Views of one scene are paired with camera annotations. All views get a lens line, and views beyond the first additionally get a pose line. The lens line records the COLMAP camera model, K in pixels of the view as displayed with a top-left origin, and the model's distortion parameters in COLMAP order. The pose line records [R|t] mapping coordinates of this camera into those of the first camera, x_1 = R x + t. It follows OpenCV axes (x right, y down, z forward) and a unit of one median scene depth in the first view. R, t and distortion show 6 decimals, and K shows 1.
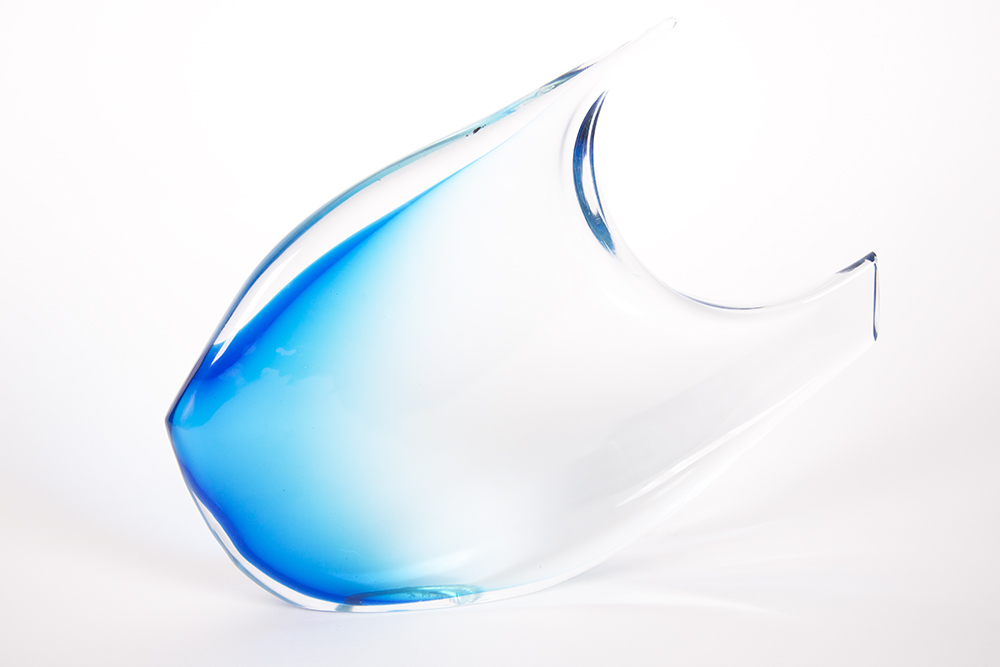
lens RADIAL K [[2276.1, 0, 501.0], [0, 2276.1, 340.2], [0, 0, 1]] dist [-0.362080, 0.000000]
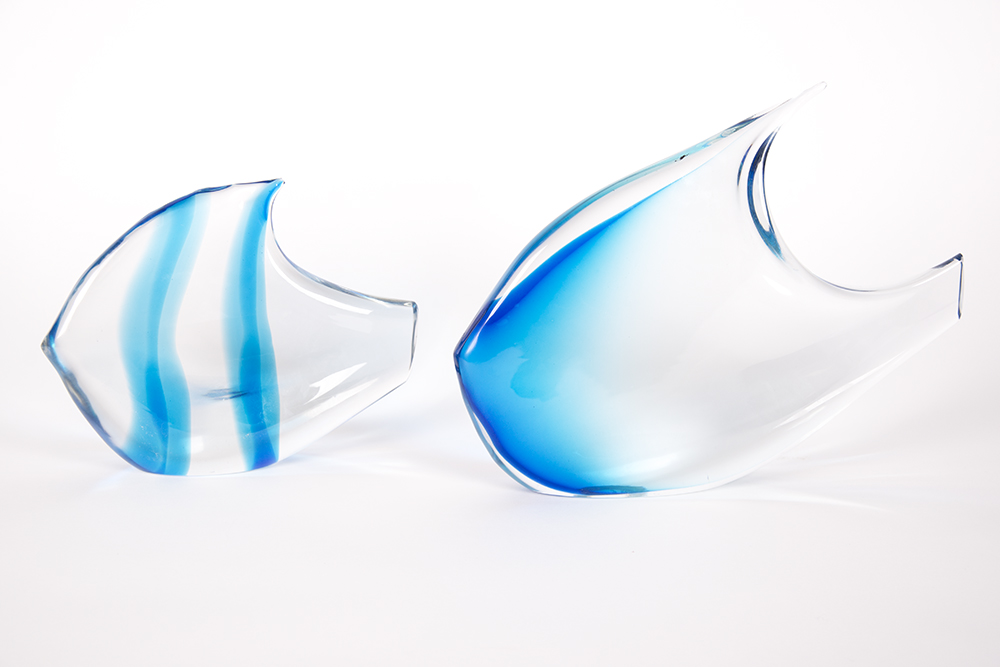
lens RADIAL K [[2315.6, 0, 502.5], [0, 2315.6, 342.5], [0, 0, 1]] dist [0.199620, 0.000000]
pose [[0.991574, 0.027770, -0.126530, 0.065363], [-0.024117, 0.999249, 0.030318, -0.020240], [0.127277, -0.027011, 0.991499, -0.432383]]
